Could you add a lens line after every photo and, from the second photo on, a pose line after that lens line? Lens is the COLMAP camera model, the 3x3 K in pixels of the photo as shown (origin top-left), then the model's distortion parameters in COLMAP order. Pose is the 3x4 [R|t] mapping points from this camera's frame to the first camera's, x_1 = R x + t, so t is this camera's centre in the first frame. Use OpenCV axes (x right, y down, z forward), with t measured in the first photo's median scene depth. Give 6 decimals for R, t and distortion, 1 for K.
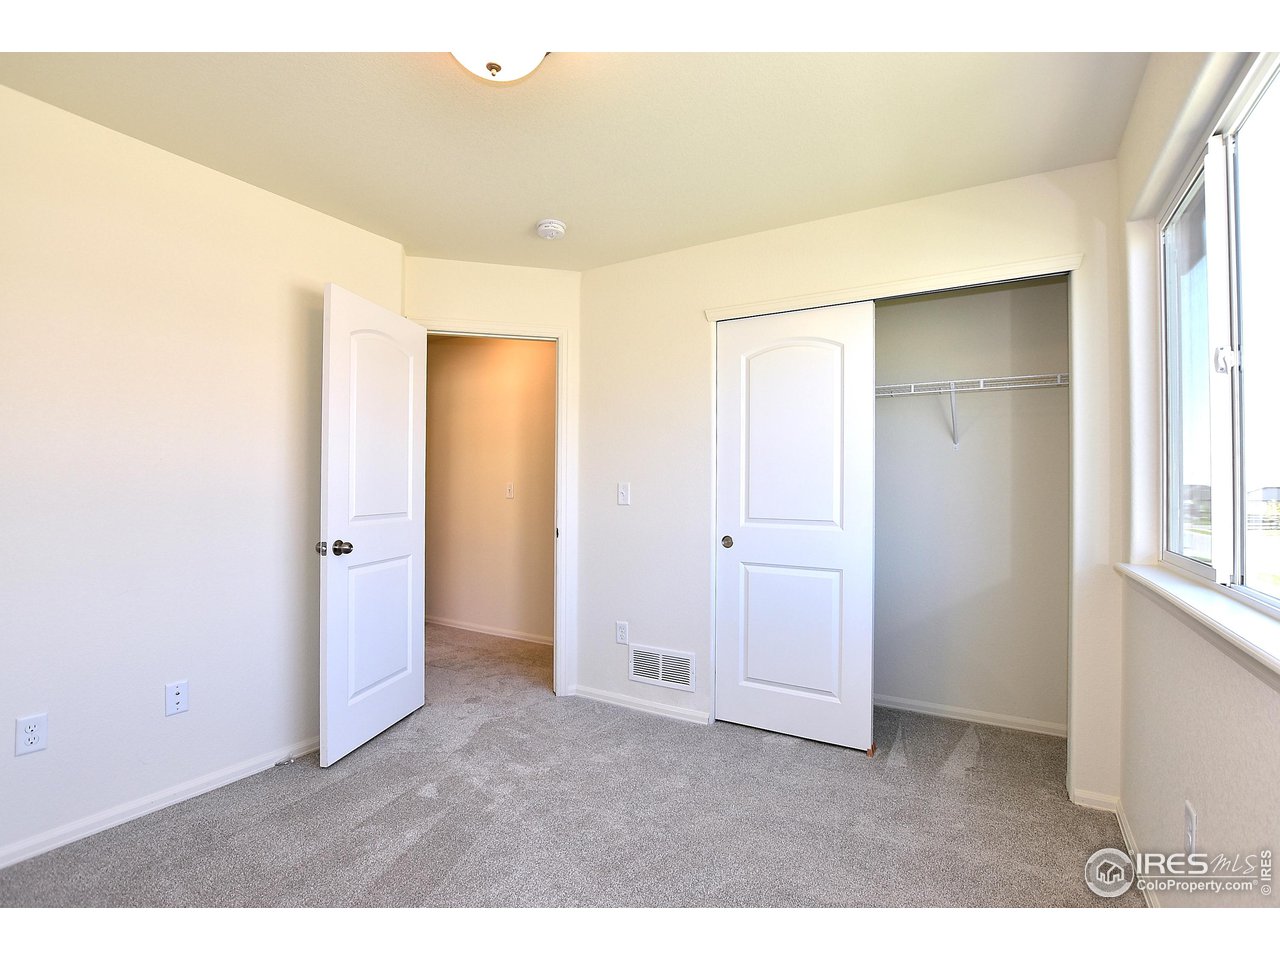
lens RADIAL K [[595.2, 0, 640.0], [0, 595.2, 480.0], [0, 0, 1]] dist [-0.026231, 0.001764]
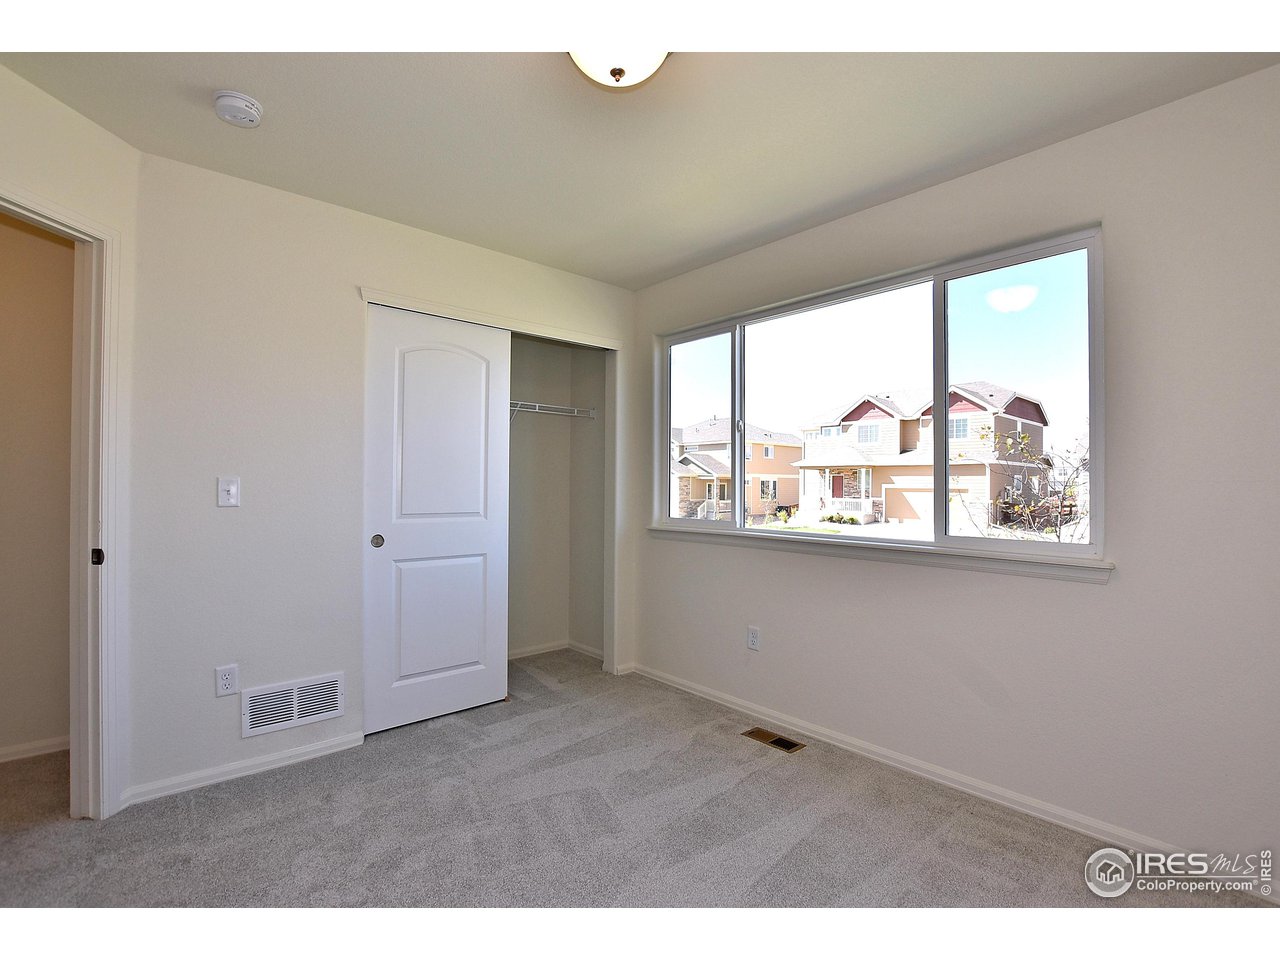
lens RADIAL K [[595.2, 0, 640.0], [0, 595.2, 480.0], [0, 0, 1]] dist [-0.026231, 0.001764]
pose [[0.306131, 0.003066, 0.951984, -0.631730], [-0.013442, 0.999909, 0.001102, 0.000817], [-0.951894, -0.013134, 0.306145, 0.328188]]
